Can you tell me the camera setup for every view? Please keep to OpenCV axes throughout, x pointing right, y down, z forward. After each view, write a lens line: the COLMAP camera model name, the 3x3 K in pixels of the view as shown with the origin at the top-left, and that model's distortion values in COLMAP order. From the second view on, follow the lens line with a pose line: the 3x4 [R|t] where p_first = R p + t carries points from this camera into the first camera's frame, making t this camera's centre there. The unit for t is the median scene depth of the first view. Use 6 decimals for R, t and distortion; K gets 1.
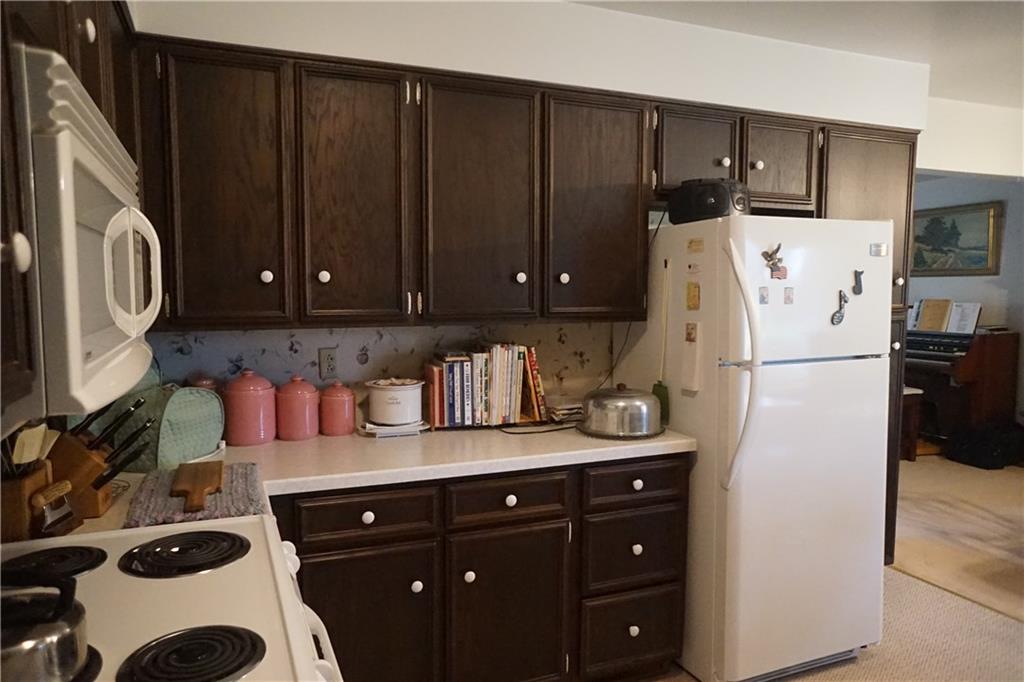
lens RADIAL K [[690.5, 0, 500.8], [0, 690.5, 346.6], [0, 0, 1]] dist [-0.077165, 0.099484]
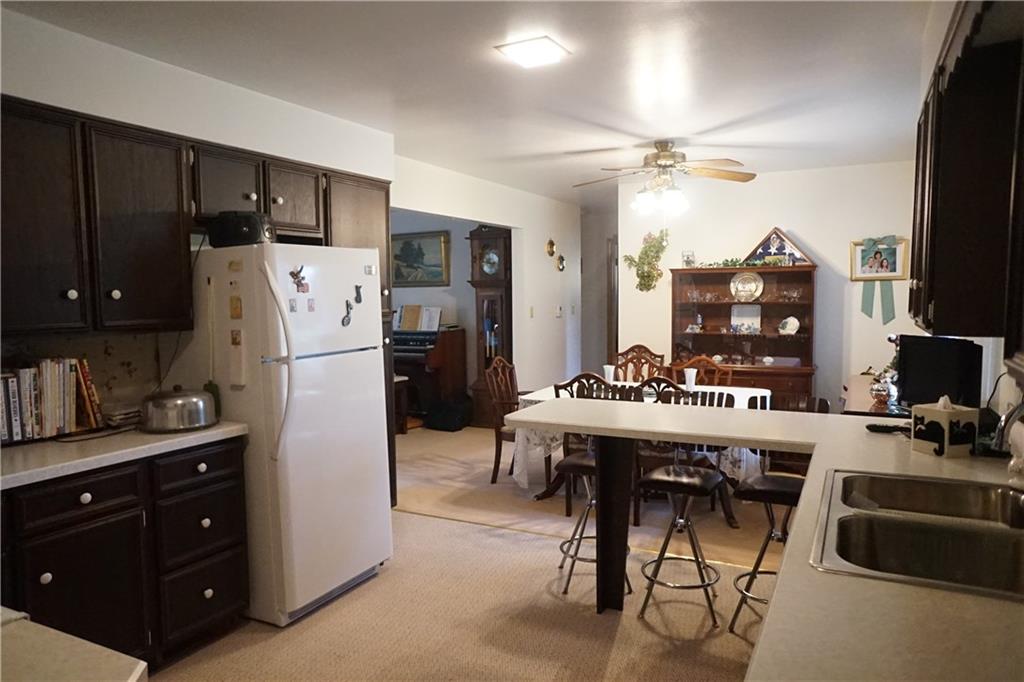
lens RADIAL K [[690.5, 0, 500.8], [0, 690.5, 346.6], [0, 0, 1]] dist [-0.077165, 0.099484]
pose [[0.769661, -0.059220, 0.635700, -0.125223], [0.068959, 0.997575, 0.009439, 0.015500], [-0.634717, 0.036572, 0.771878, -0.217938]]
